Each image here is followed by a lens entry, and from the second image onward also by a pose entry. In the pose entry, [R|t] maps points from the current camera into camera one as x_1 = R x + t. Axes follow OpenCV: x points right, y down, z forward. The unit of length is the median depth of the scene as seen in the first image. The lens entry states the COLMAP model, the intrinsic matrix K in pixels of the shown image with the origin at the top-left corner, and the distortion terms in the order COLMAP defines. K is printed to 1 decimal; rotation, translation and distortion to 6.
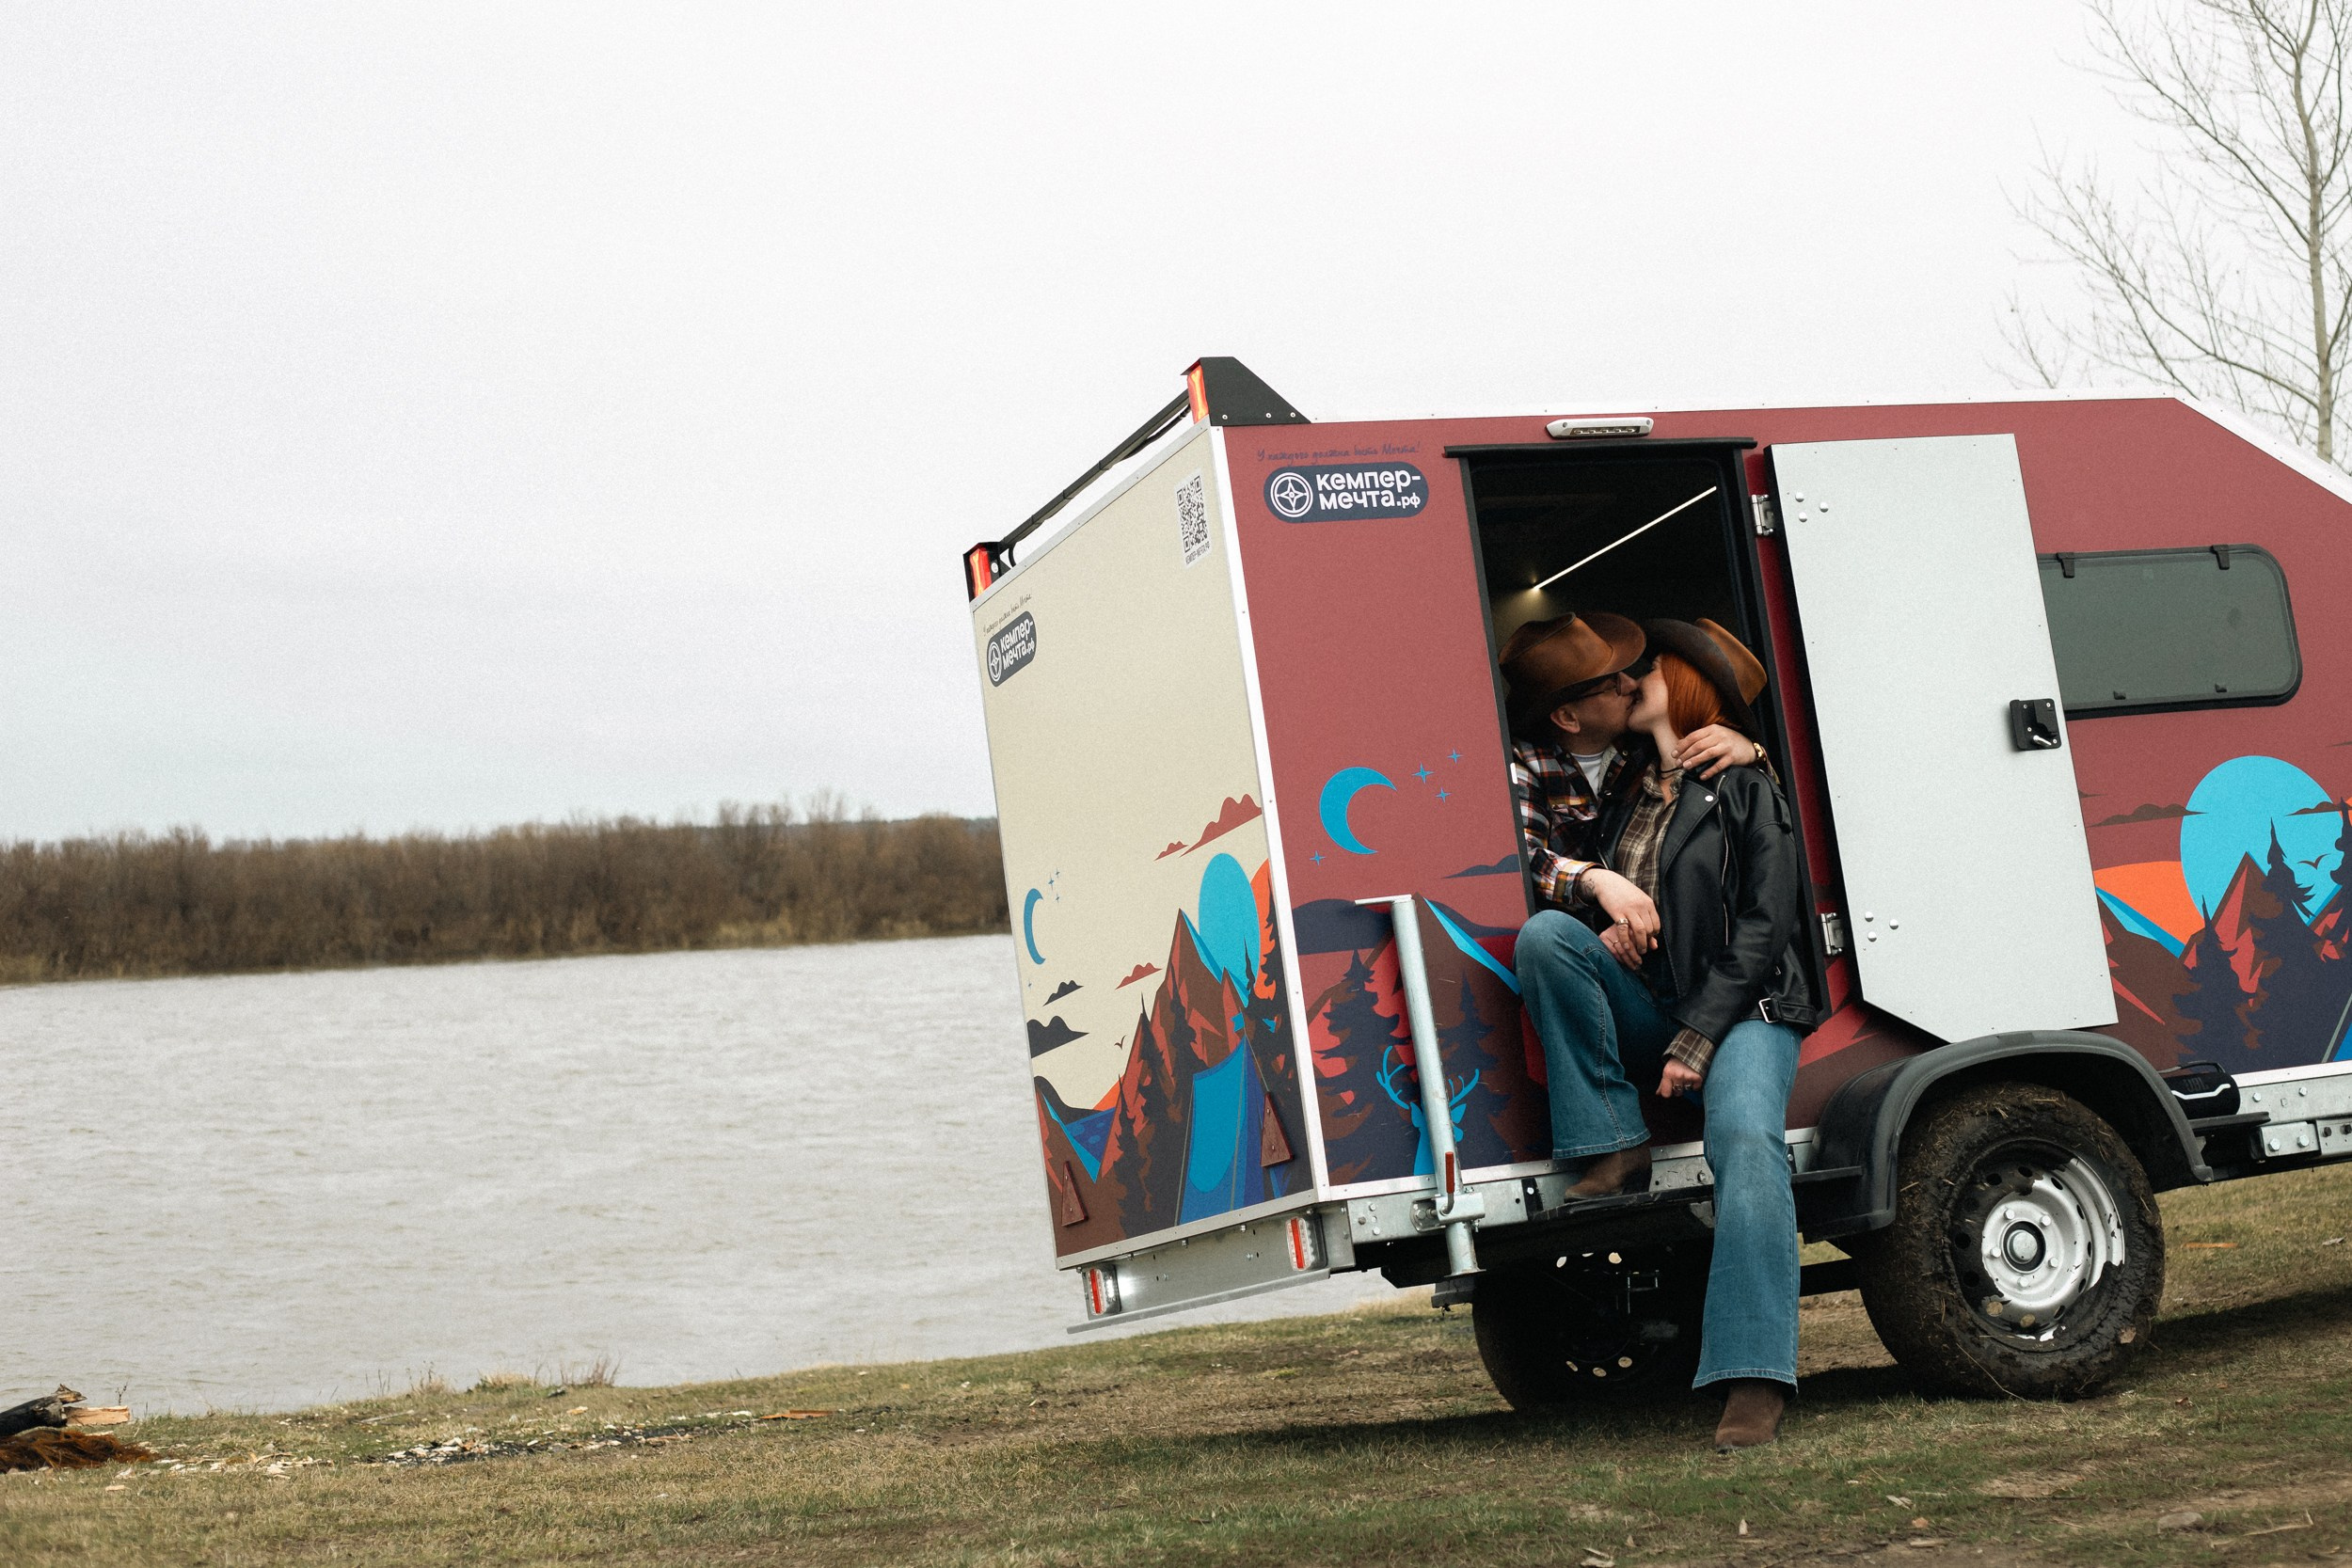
lens RADIAL K [[3911.9, 0, 1331.1], [0, 3911.9, 690.9], [0, 0, 1]] dist [-0.108688, -0.016002]
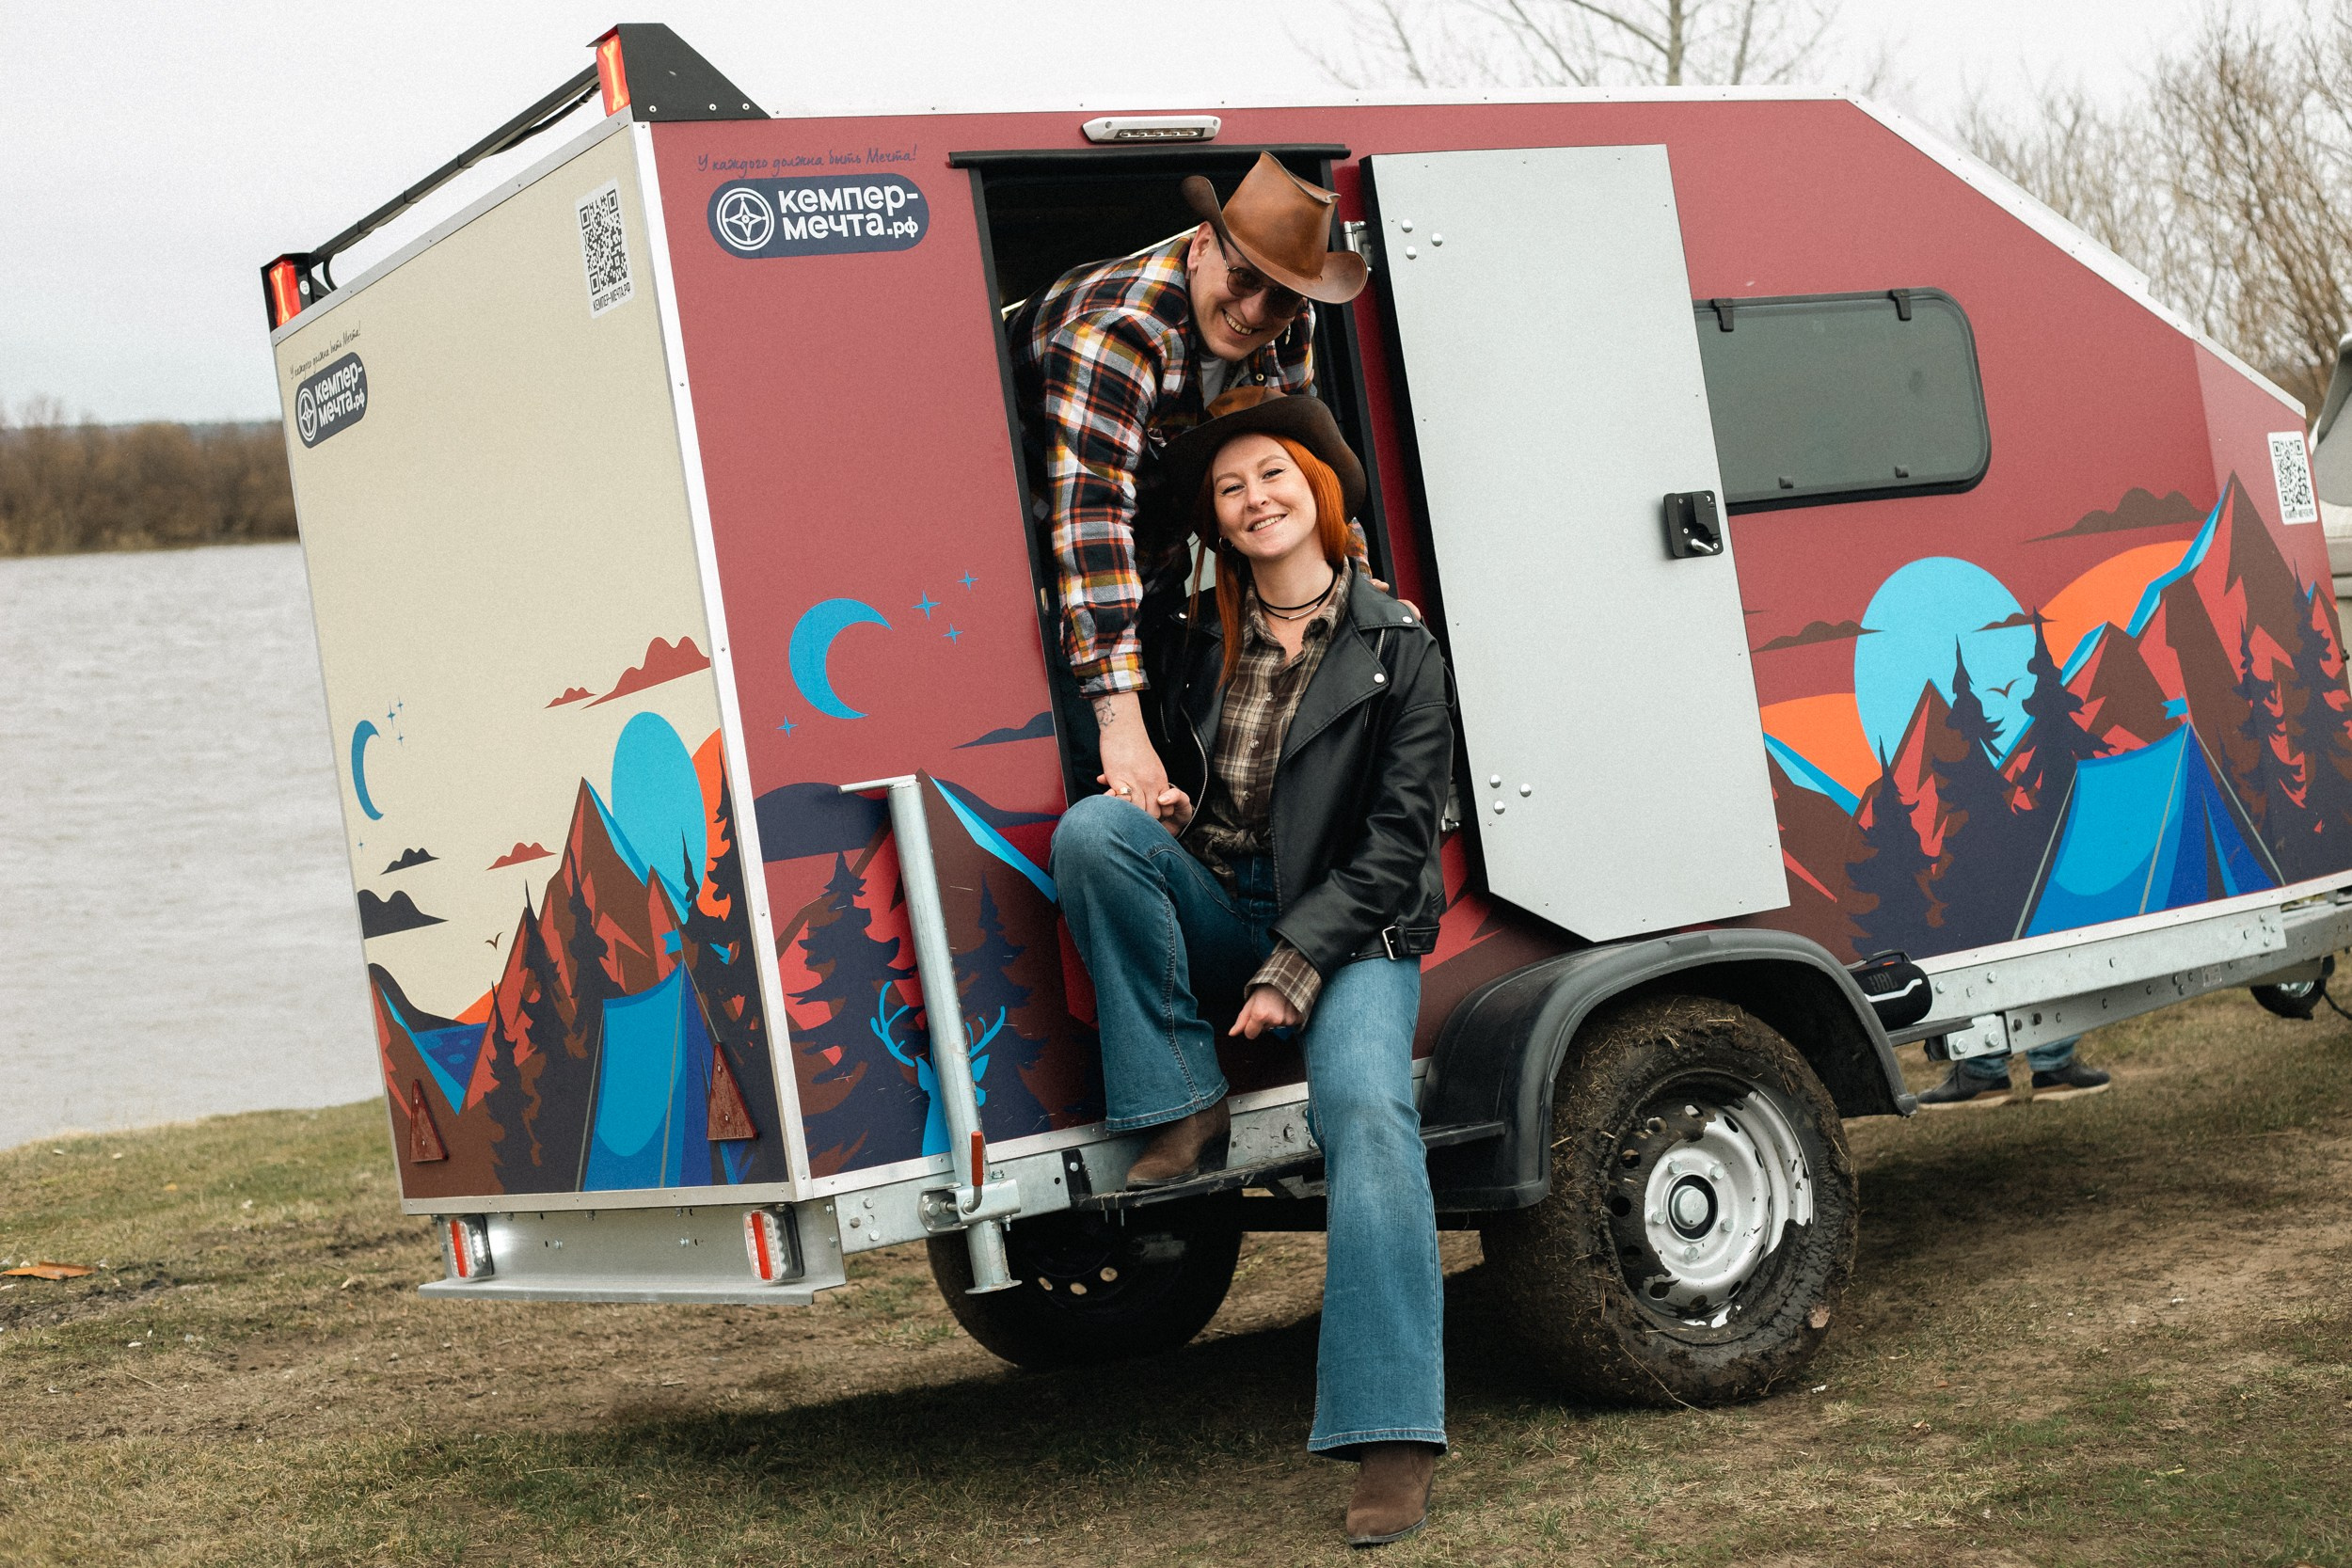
lens RADIAL K [[3830.9, 0, 1341.2], [0, 3830.9, 771.8], [0, 0, 1]] dist [-0.094706, -0.132038]
pose [[0.979690, -0.008318, 0.200346, -0.043167], [-0.016556, 0.992372, 0.122160, -0.035838], [-0.199834, -0.122995, 0.972079, 0.275417]]
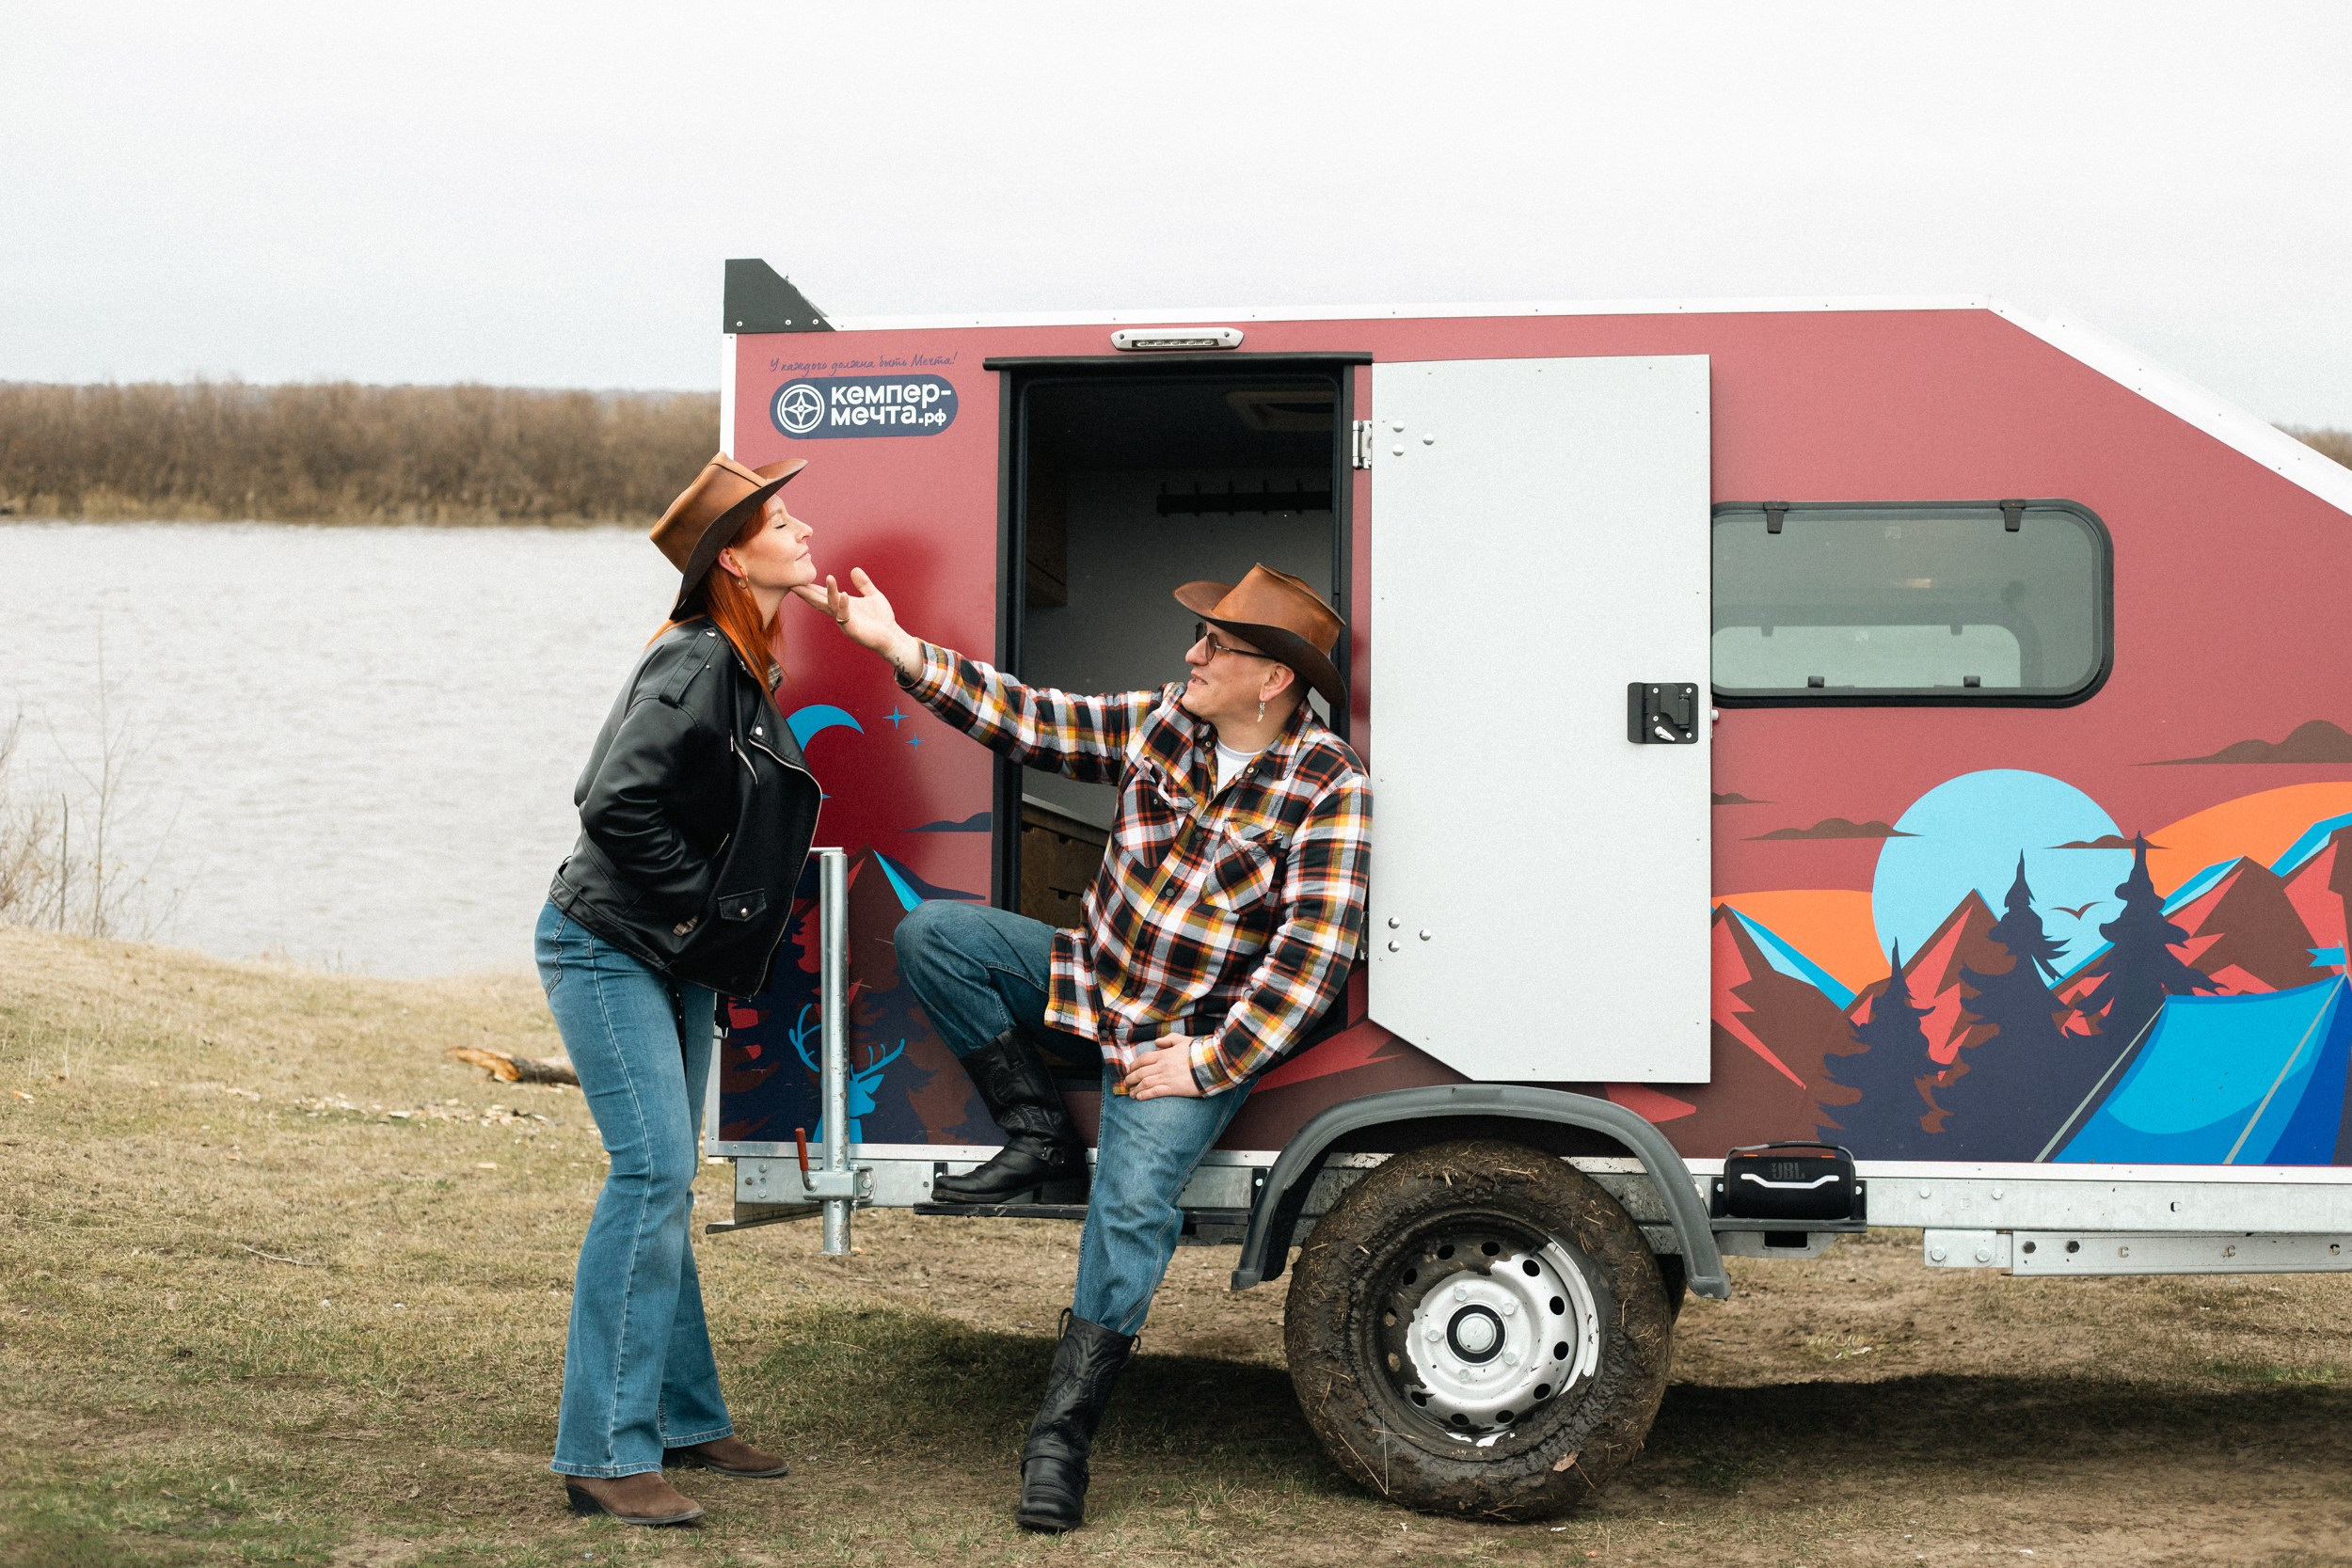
lens RADIAL K [[3381.0, 0, 1176.0], [0, 3381.0, 784.0], [0, 0, 1]] dist [-0.104150, -0.010659]
pose [[0.833125, 0.113043, -0.541409, 0.502961], [-0.032757, 0.987257, 0.155727, -0.088206], [0.552113, -0.112005, 0.826212, 0.360377]]
